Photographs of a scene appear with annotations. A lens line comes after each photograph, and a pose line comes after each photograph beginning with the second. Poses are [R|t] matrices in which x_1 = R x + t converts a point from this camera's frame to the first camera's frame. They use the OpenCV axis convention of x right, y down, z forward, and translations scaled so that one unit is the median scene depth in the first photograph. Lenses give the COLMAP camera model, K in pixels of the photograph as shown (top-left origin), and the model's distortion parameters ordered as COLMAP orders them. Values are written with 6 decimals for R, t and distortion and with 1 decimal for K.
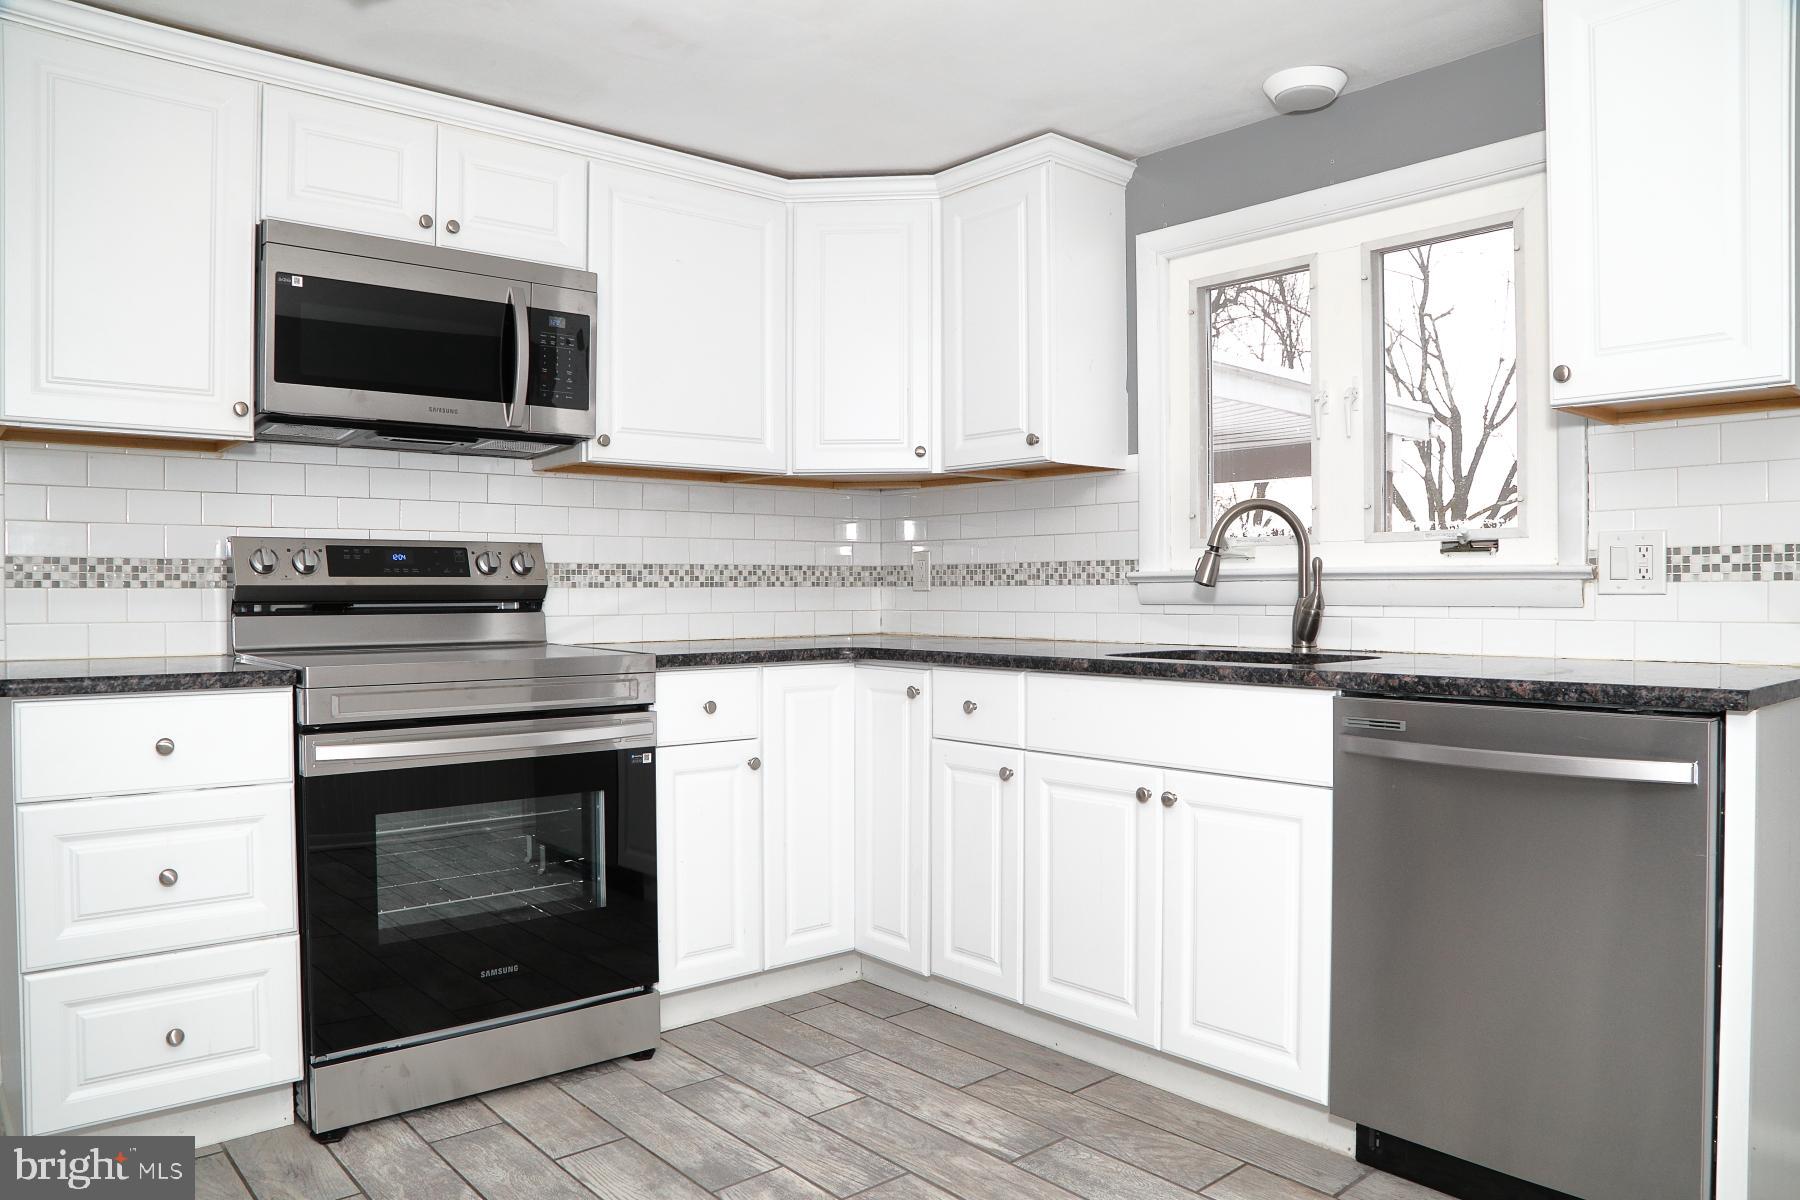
lens RADIAL K [[1241.6, 0, 905.0], [0, 1241.6, 595.5], [0, 0, 1]] dist [-0.087240, 0.002283]
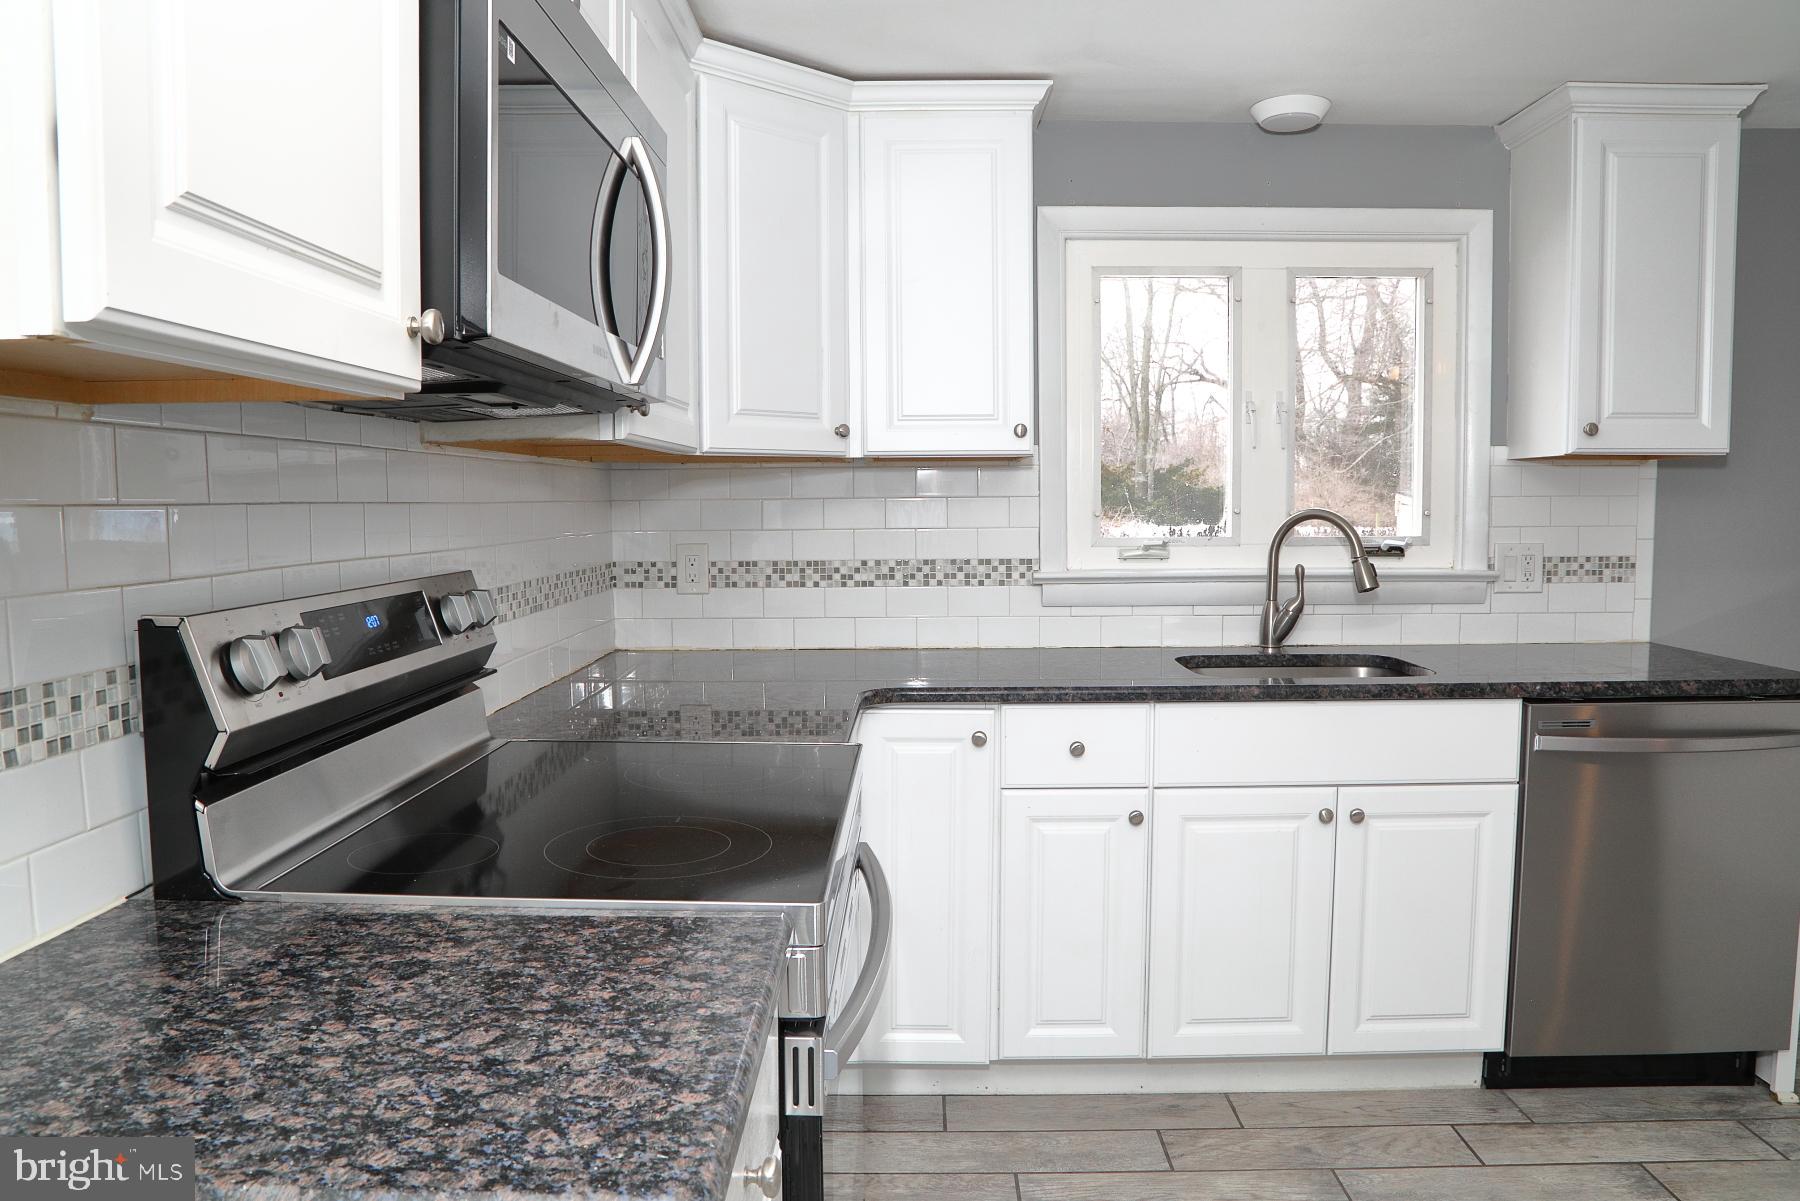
lens RADIAL K [[1241.6, 0, 900.7], [0, 1241.6, 597.8], [0, 0, 1]] dist [-0.087240, 0.002283]
pose [[0.664721, -0.059563, 0.744713, -0.583774], [0.007699, 0.997310, 0.072894, -0.069199], [-0.747052, -0.042721, 0.663391, 0.455694]]
